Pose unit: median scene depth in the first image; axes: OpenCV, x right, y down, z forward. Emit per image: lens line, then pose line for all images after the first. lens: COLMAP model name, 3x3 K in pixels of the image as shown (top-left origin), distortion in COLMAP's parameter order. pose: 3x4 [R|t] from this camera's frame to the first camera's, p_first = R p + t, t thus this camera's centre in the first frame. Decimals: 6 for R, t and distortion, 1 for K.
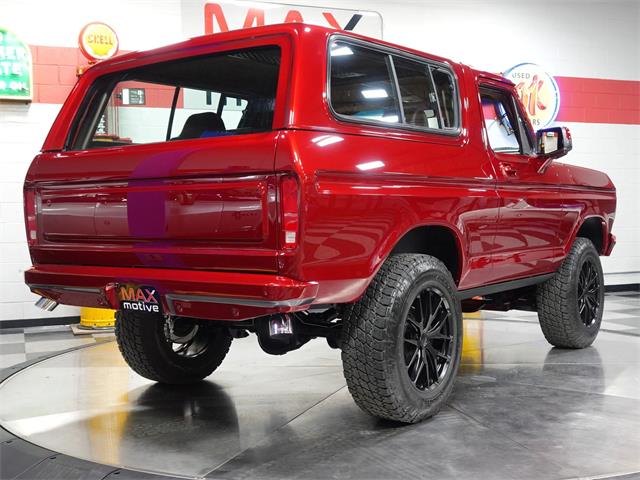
lens RADIAL K [[737.2, 0, 318.8], [0, 737.2, 250.7], [0, 0, 1]] dist [0.012852, 0.000000]
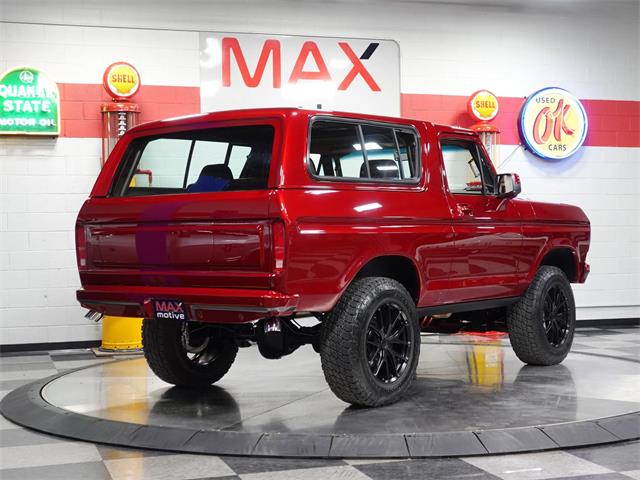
lens RADIAL K [[967.5, 0, 317.0], [0, 967.5, 245.8], [0, 0, 1]] dist [0.000230, 0.000000]
pose [[0.998453, 0.002245, -0.055560, 0.101409], [-0.004541, 0.999139, -0.041245, 0.017162], [0.055420, 0.041434, 0.997603, -0.620653]]
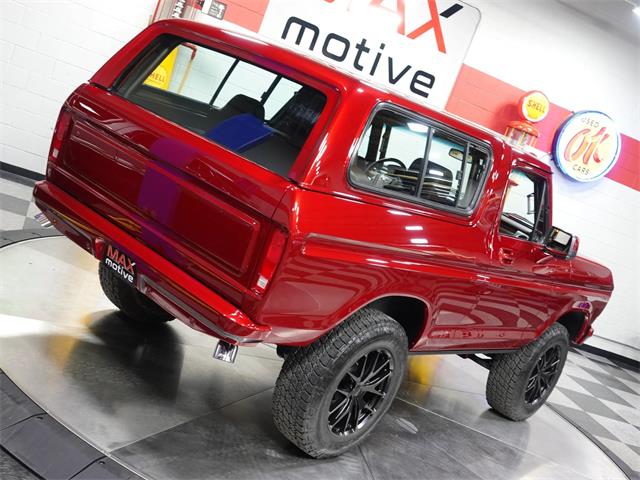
lens RADIAL K [[737.2, 0, 315.3], [0, 737.2, 239.9], [0, 0, 1]] dist [0.012852, 0.000000]
pose [[0.925204, 0.379240, -0.013189, 0.015626], [-0.375237, 0.919510, 0.117042, -0.157638], [0.056515, -0.103339, 0.993039, -0.034522]]
